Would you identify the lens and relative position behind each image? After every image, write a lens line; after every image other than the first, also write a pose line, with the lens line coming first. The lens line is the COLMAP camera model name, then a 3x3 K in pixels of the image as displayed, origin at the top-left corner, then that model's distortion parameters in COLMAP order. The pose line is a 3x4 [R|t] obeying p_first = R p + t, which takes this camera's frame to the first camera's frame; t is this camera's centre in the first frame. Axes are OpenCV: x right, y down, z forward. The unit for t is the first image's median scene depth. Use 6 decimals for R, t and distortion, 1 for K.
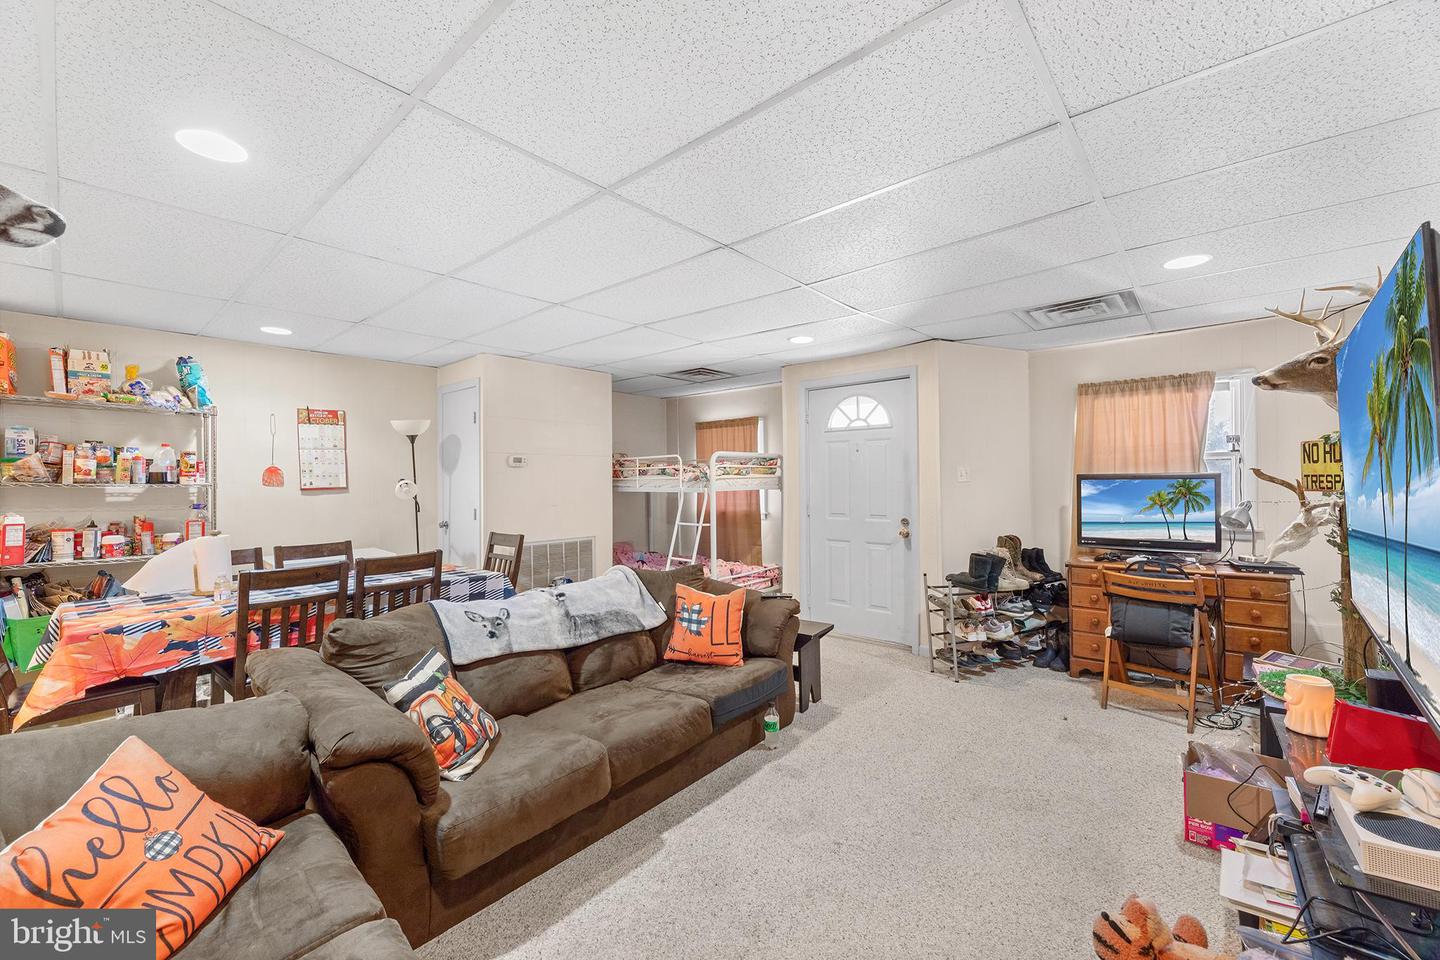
lens RADIAL K [[570.5, 0, 720.0], [0, 570.5, 483.5], [0, 0, 1]] dist [0.001975, -0.002838]
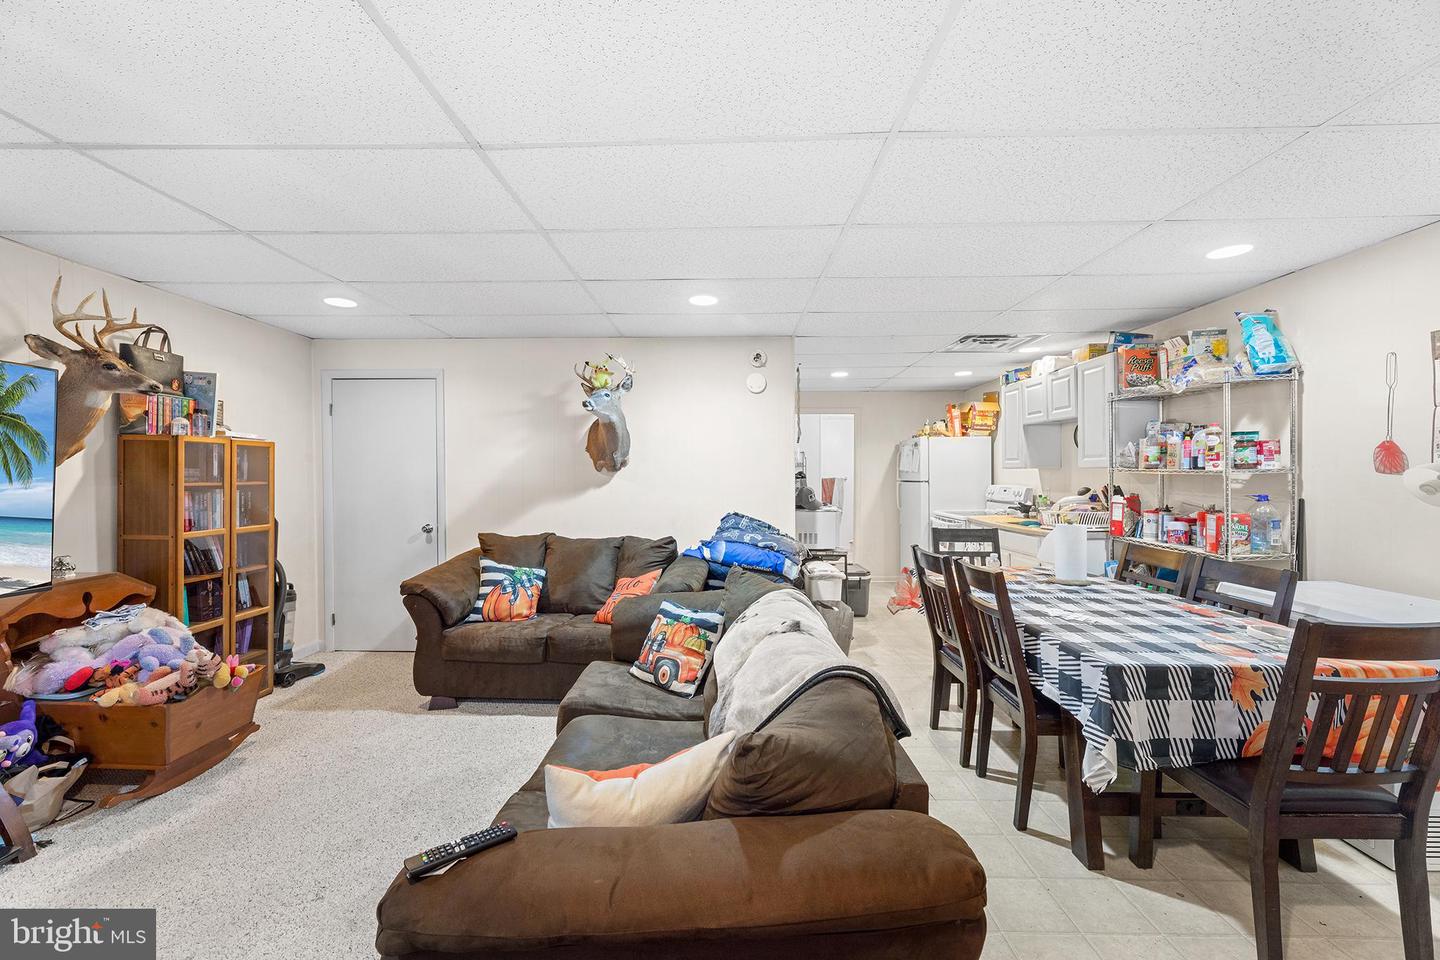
lens RADIAL K [[570.5, 0, 720.0], [0, 570.5, 483.5], [0, 0, 1]] dist [0.001975, -0.002838]
pose [[-0.771230, 0.024267, -0.636093, 0.134096], [0.011563, 0.999642, 0.024116, -0.006364], [0.636451, 0.011244, -0.771235, 0.971612]]
